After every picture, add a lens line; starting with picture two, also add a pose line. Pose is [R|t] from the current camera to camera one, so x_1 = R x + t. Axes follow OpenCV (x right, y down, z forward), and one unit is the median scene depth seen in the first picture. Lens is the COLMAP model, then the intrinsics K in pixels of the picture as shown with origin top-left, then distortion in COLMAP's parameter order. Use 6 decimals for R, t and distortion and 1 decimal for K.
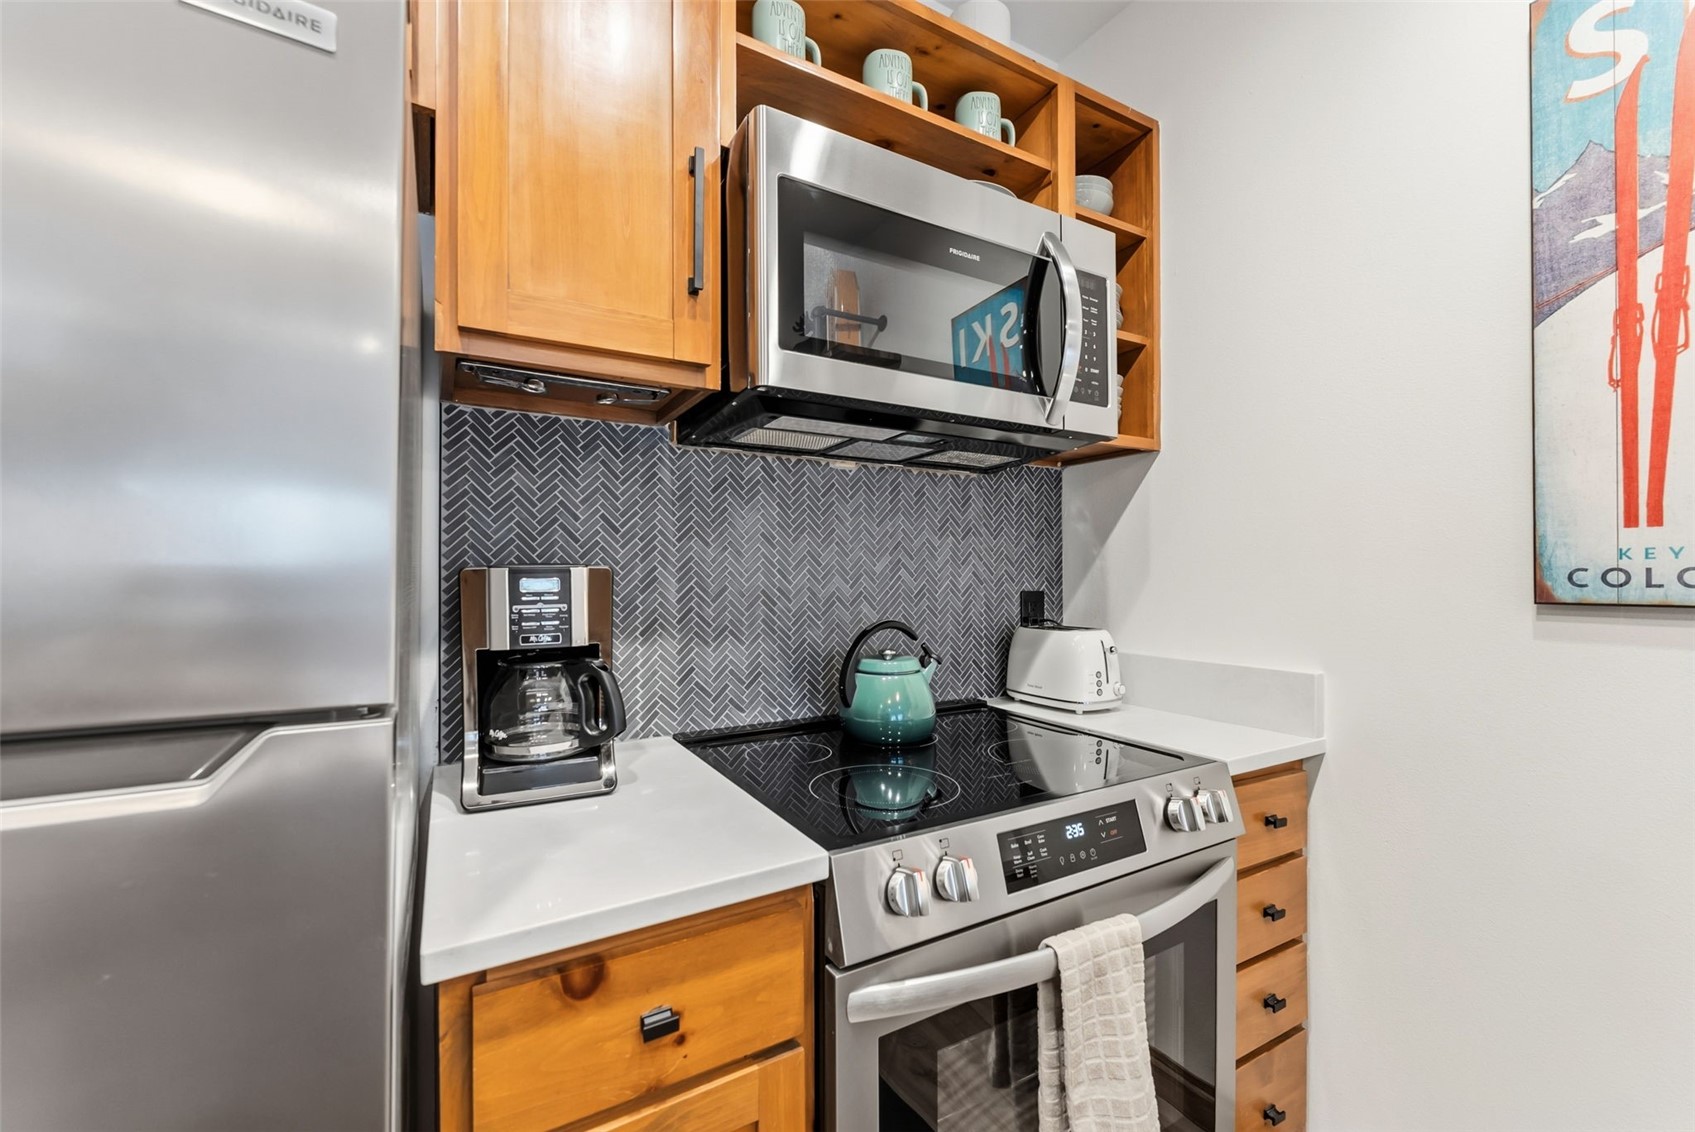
lens RADIAL K [[696.7, 0, 848.8], [0, 696.7, 578.2], [0, 0, 1]] dist [-0.000246, 0.000053]
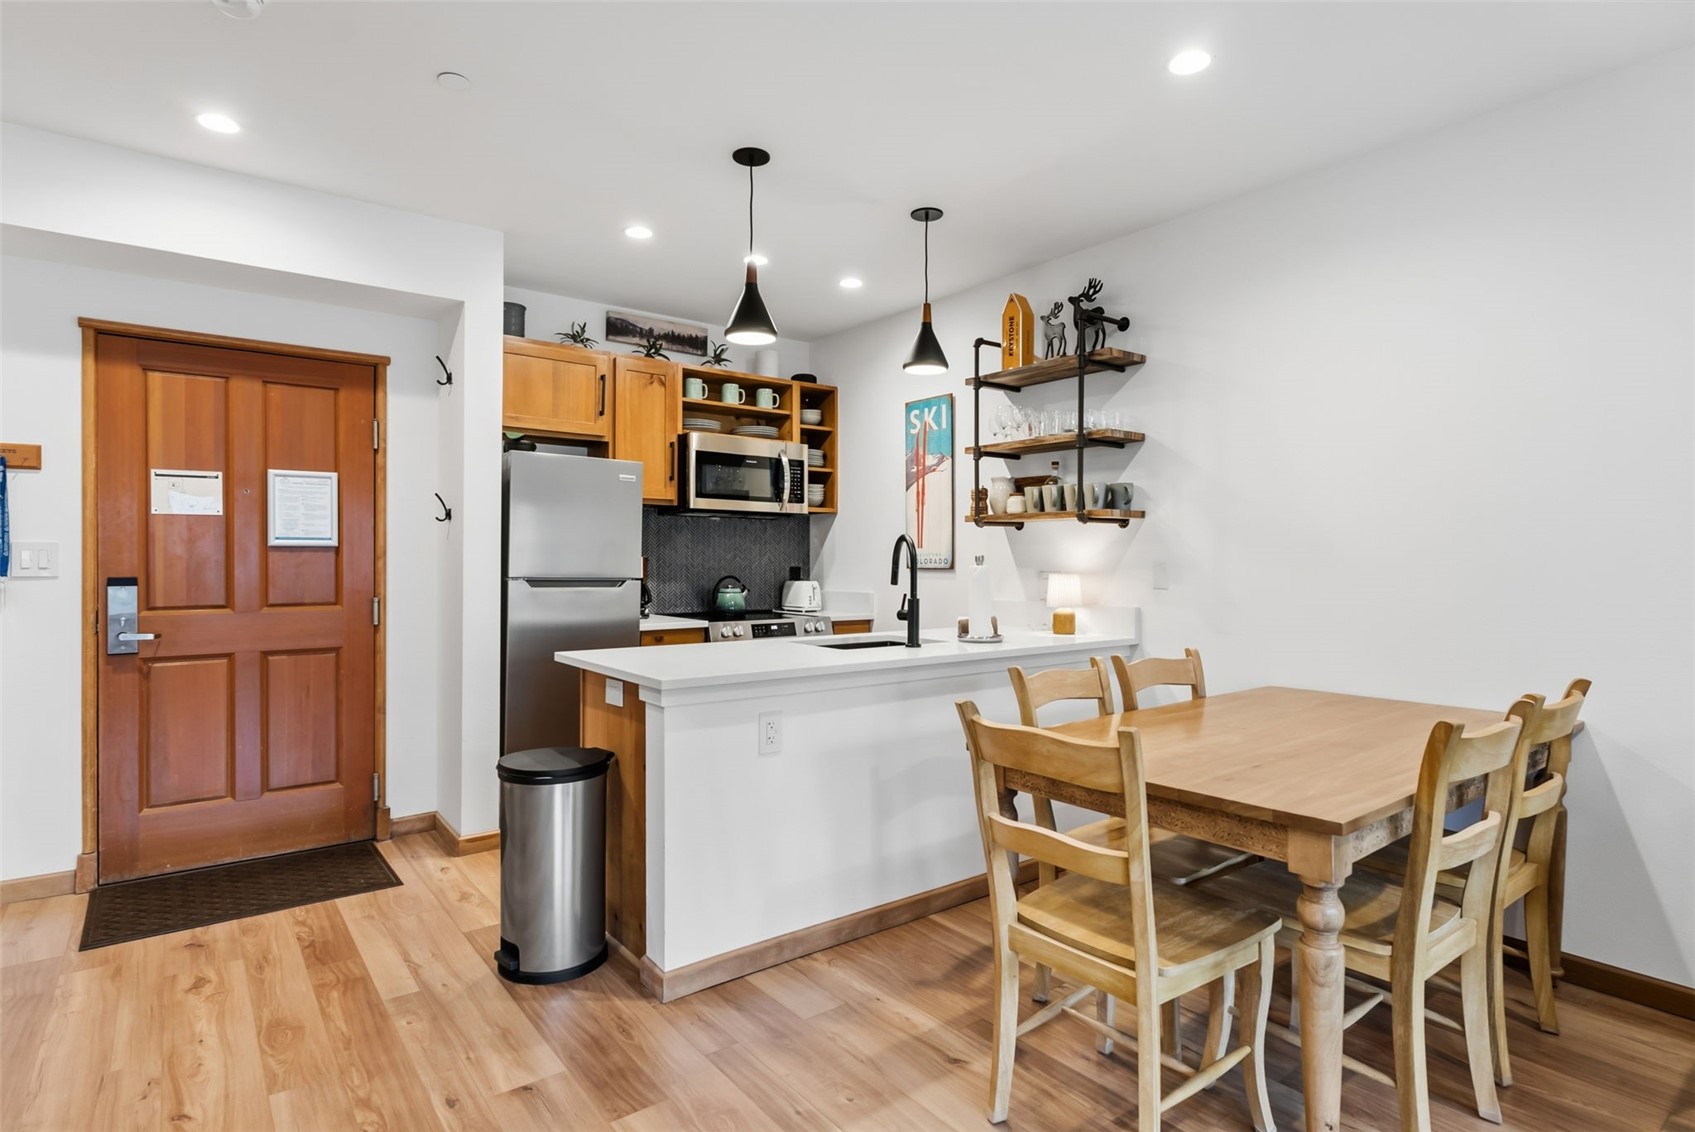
lens RADIAL K [[868.9, 0, 847.5], [0, 868.9, 566.0], [0, 0, 1]] dist [-0.000822, -0.000730]
pose [[0.991891, 0.005214, 0.126986, 0.101627], [-0.005424, 0.999984, 0.001307, 0.017972], [-0.126978, -0.001985, 0.991904, -3.231005]]
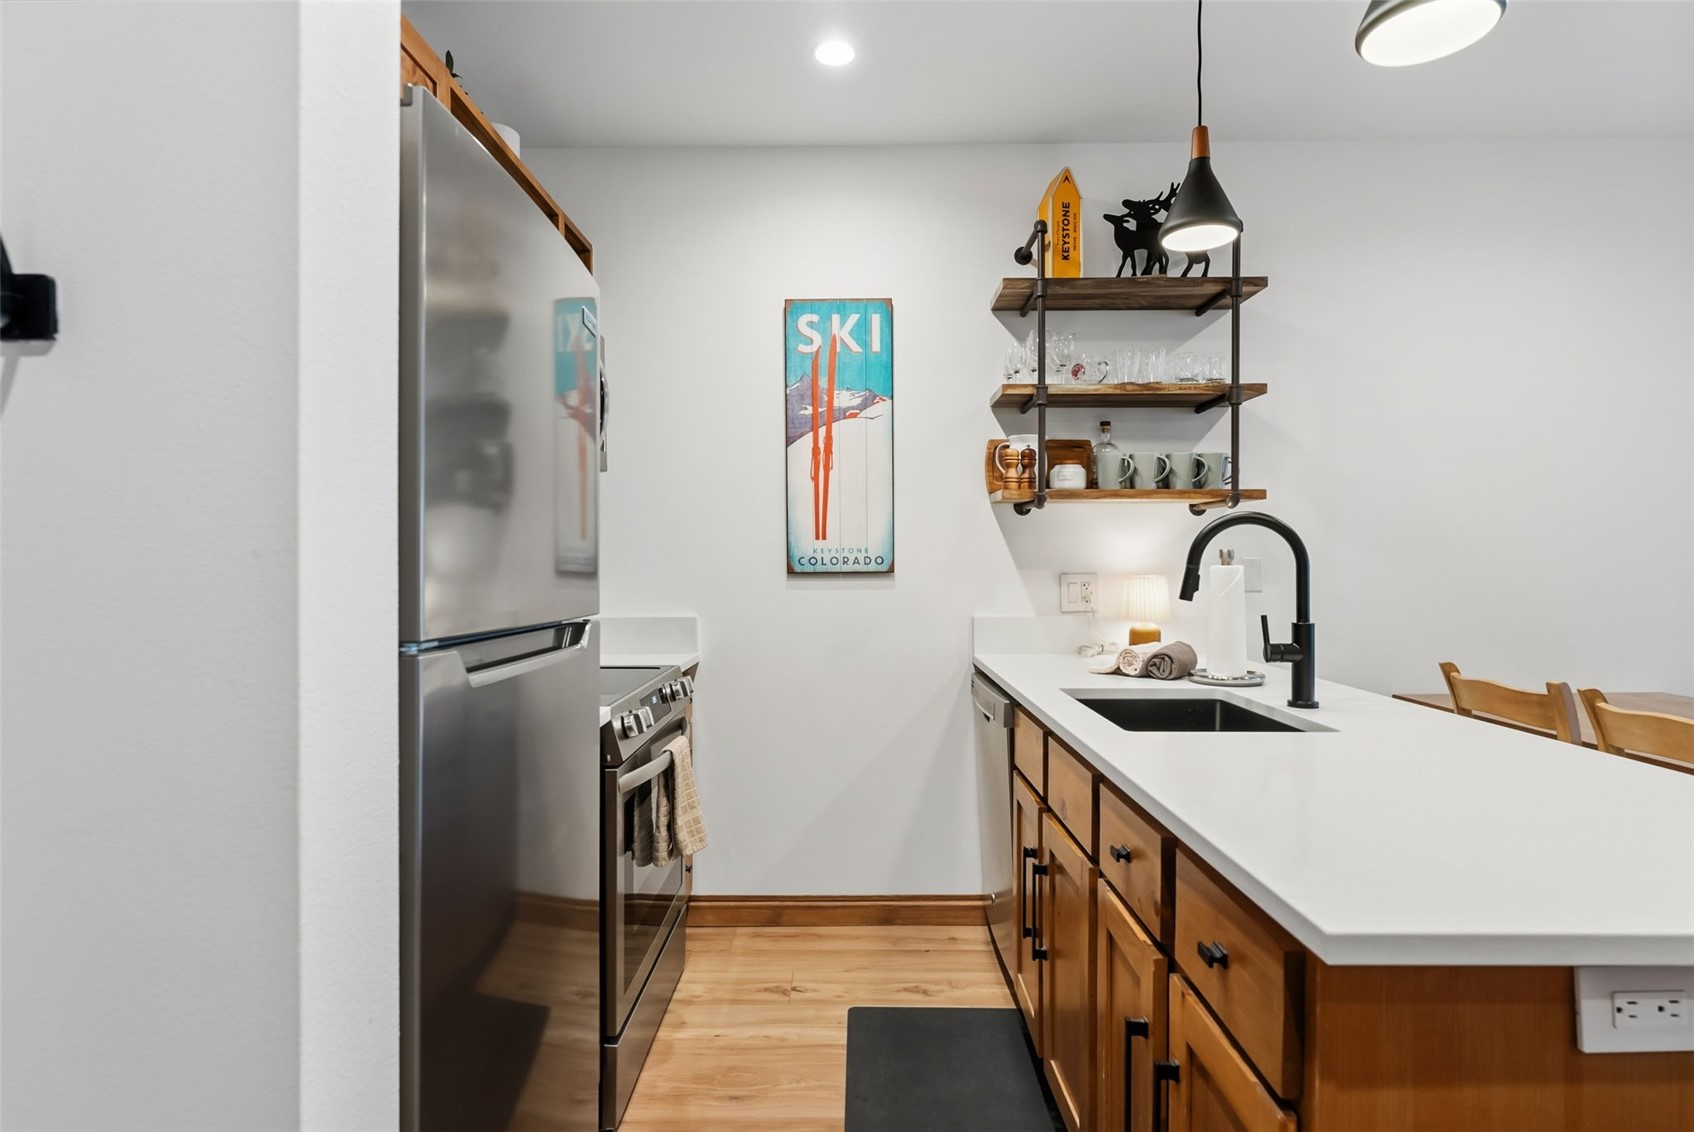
lens RADIAL K [[868.4, 0, 847.0], [0, 868.4, 566.0], [0, 0, 1]] dist [-0.000822, -0.000730]
pose [[0.513356, -0.004847, 0.858162, -1.187336], [0.007569, 0.999971, 0.001121, 0.011190], [-0.858142, 0.005920, 0.513378, -0.528214]]
